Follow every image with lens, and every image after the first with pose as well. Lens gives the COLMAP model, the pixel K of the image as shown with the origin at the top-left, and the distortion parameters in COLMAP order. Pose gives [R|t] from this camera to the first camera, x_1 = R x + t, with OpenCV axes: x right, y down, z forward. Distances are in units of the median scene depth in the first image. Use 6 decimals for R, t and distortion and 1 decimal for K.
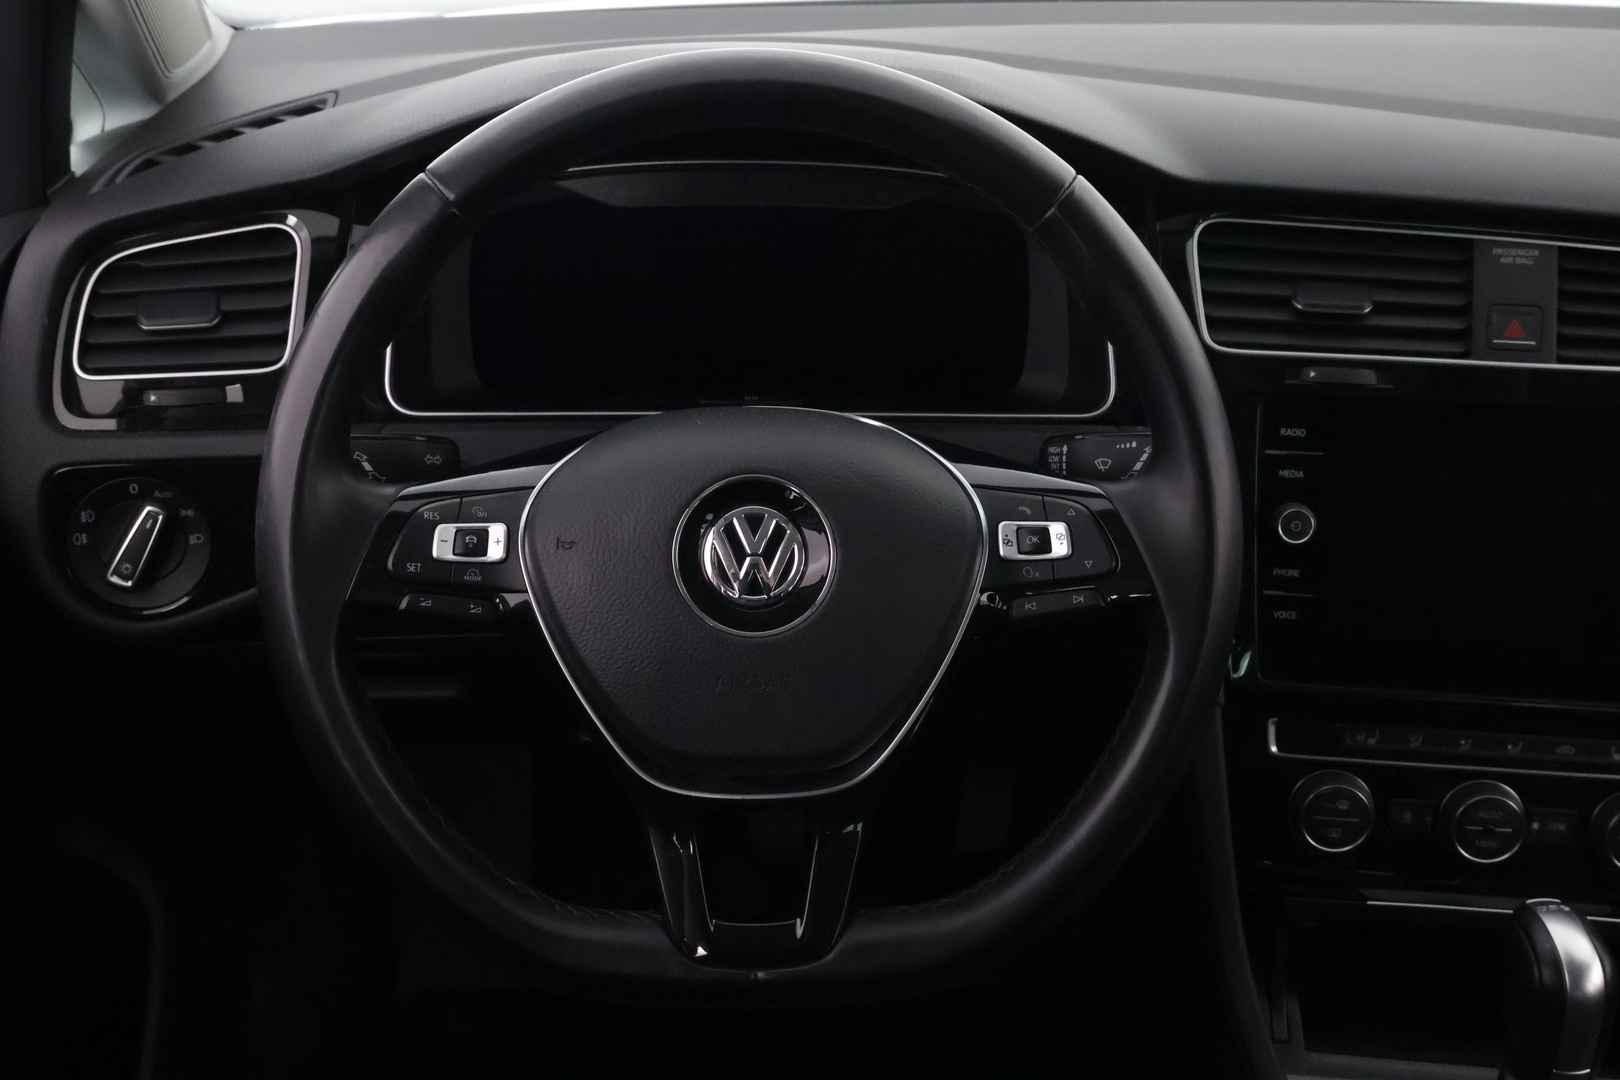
lens RADIAL K [[1638.9, 0, 809.9], [0, 1638.9, 518.7], [0, 0, 1]] dist [0.011058, 0.003654]
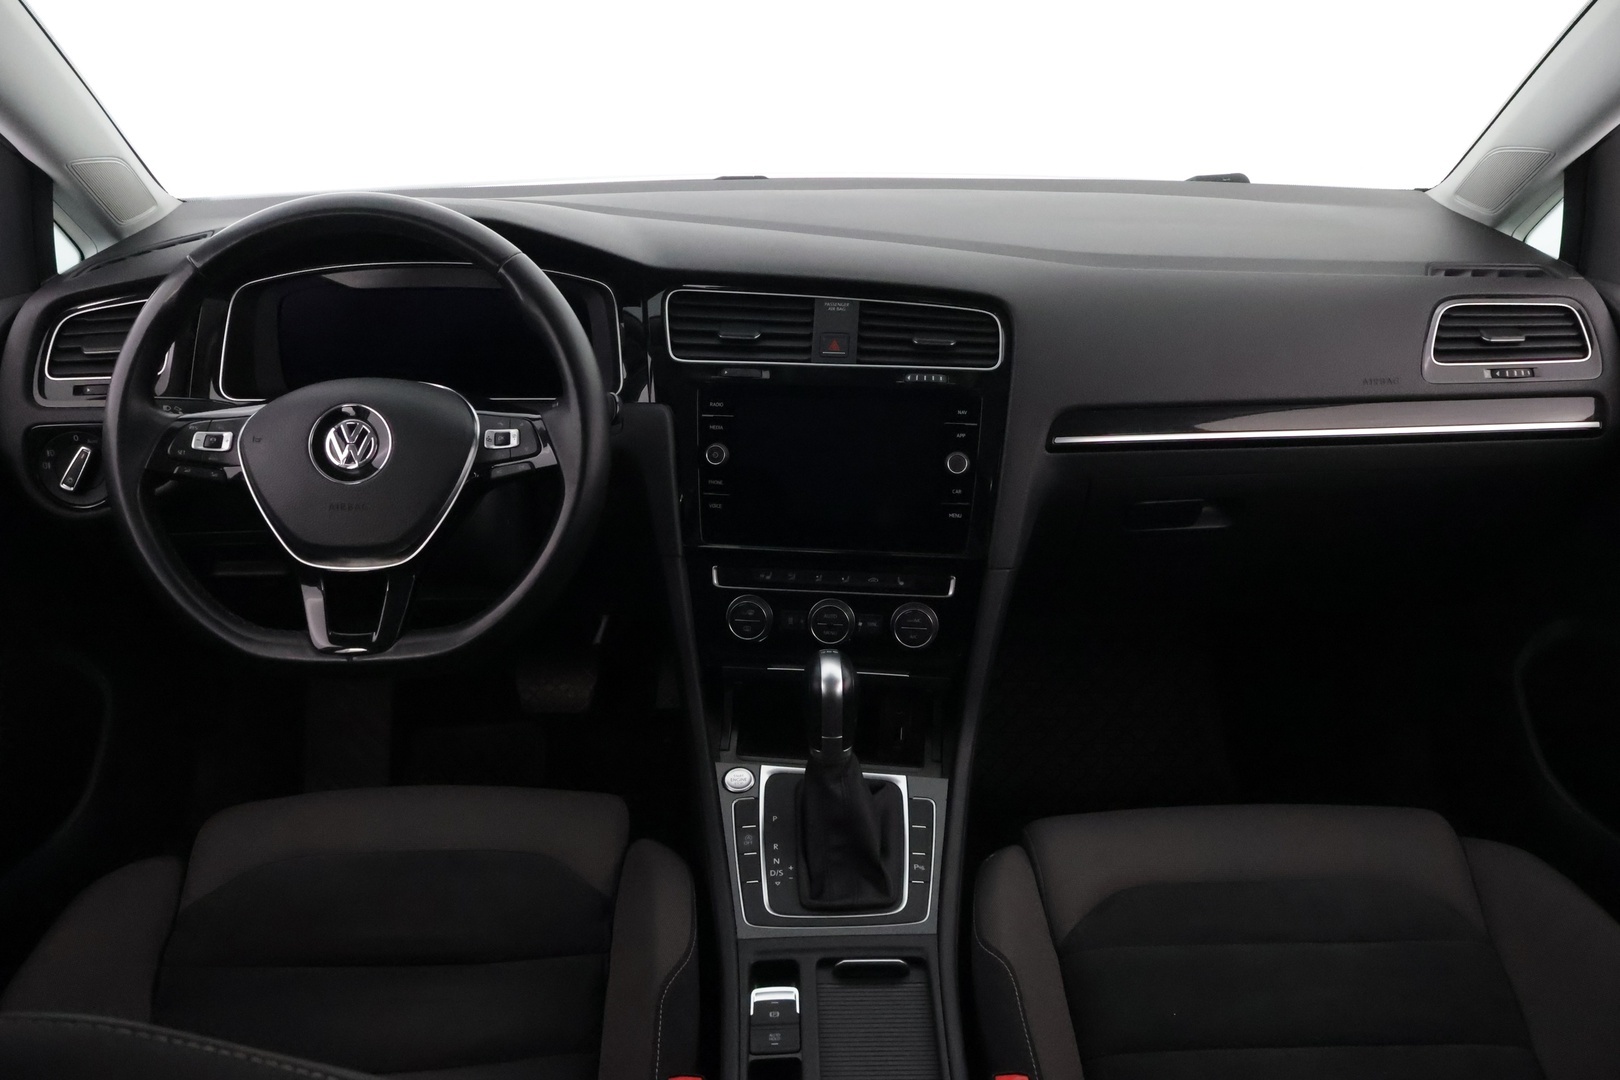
lens RADIAL K [[1310.1, 0, 810.0], [0, 1310.1, 540.0], [0, 0, 1]] dist [0.002243, 0.002489]
pose [[0.999761, -0.010287, -0.019290, 0.440039], [0.009179, 0.998351, -0.056670, 0.186450], [0.019841, 0.056479, 0.998207, -0.449905]]
